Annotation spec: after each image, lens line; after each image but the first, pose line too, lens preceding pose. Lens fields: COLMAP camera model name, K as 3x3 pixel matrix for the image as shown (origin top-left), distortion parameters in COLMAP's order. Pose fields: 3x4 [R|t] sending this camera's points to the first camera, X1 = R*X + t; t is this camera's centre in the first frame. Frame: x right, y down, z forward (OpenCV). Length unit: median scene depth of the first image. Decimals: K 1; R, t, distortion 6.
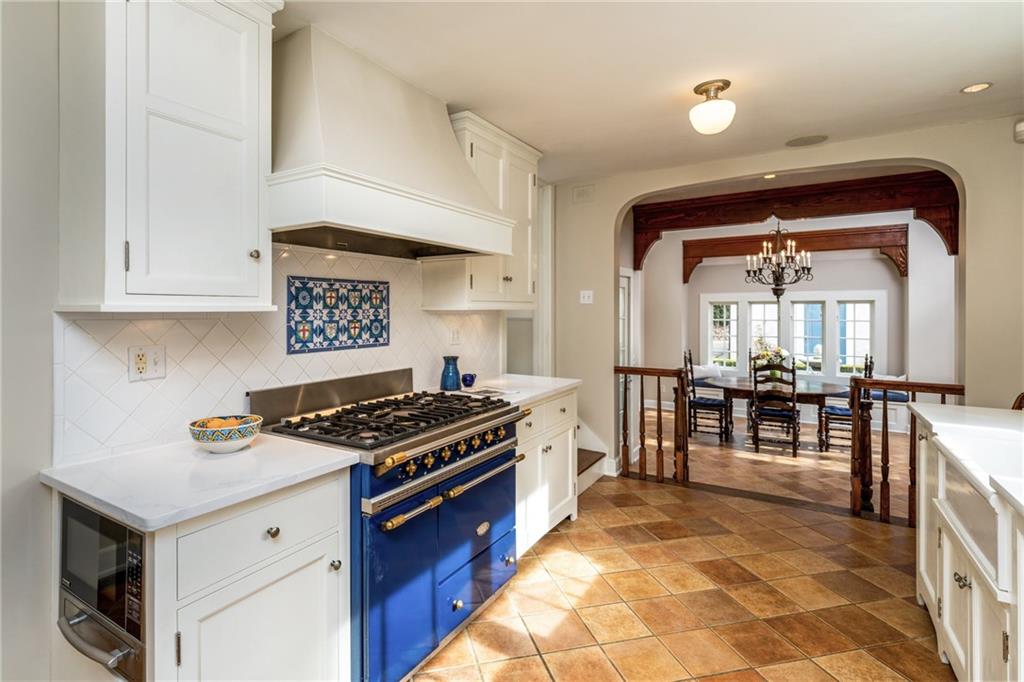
lens RADIAL K [[507.9, 0, 480.2], [0, 507.9, 310.5], [0, 0, 1]] dist [0.000466, -0.000069]
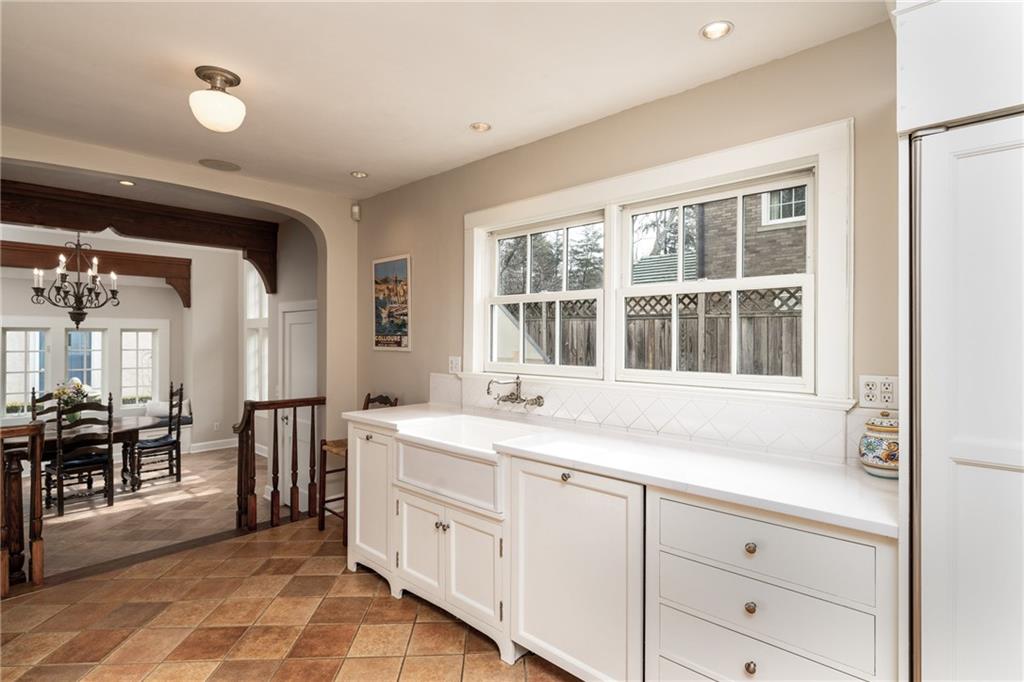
lens RADIAL K [[511.1, 0, 510.2], [0, 511.1, 338.9], [0, 0, 1]] dist [0.003806, -0.000158]
pose [[0.180761, 0.000227, 0.983527, -0.222816], [0.000363, 1.000000, -0.000298, 0.000655], [-0.983527, 0.000411, 0.180761, 0.274281]]
